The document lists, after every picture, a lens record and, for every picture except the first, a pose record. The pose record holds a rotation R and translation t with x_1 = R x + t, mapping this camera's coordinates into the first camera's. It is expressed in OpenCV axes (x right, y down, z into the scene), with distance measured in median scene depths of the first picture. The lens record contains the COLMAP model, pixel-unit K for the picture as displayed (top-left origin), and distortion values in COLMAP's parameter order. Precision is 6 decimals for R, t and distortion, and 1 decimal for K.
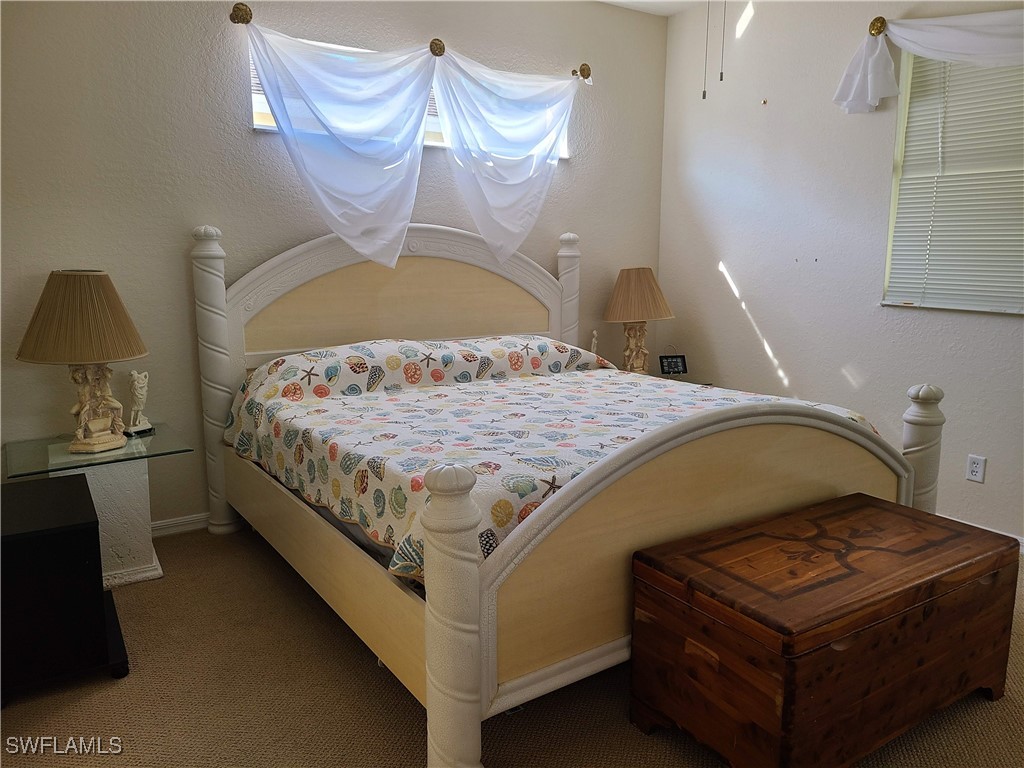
lens RADIAL K [[763.7, 0, 518.4], [0, 763.7, 379.1], [0, 0, 1]] dist [0.053831, -0.055312]
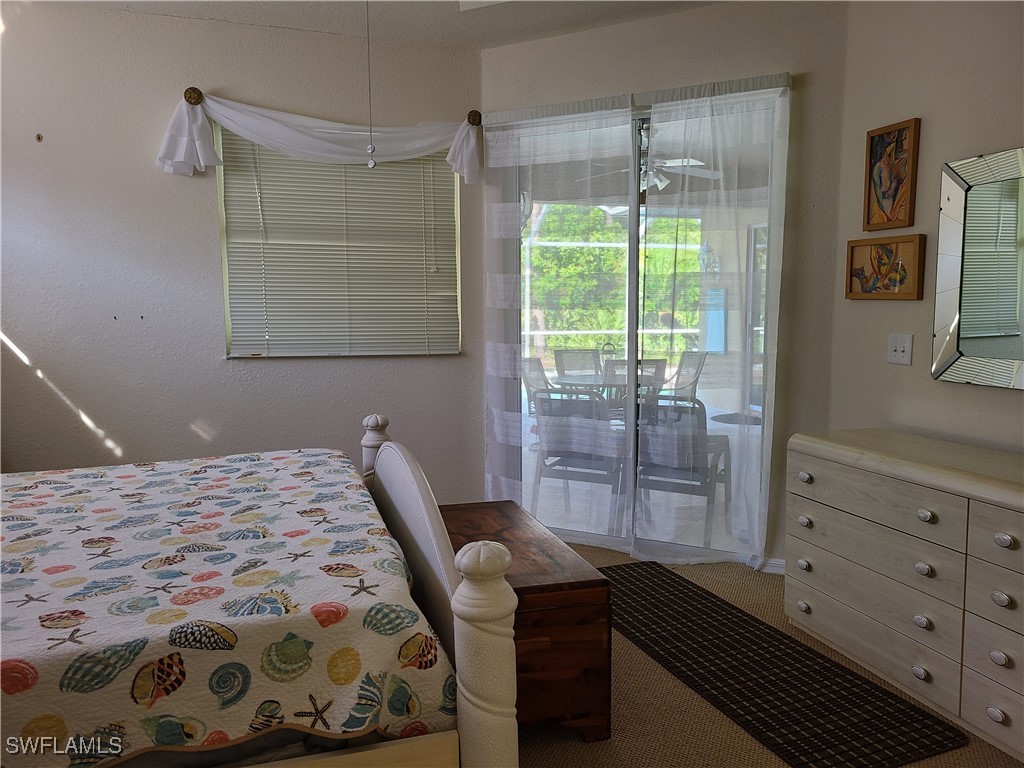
lens RADIAL K [[763.7, 0, 518.3], [0, 763.7, 384.8], [0, 0, 1]] dist [0.053831, -0.055312]
pose [[0.295410, -0.105790, 0.949495, -0.438119], [0.166961, 0.984273, 0.057719, -0.056571], [-0.940668, 0.141478, 0.308427, 0.312666]]
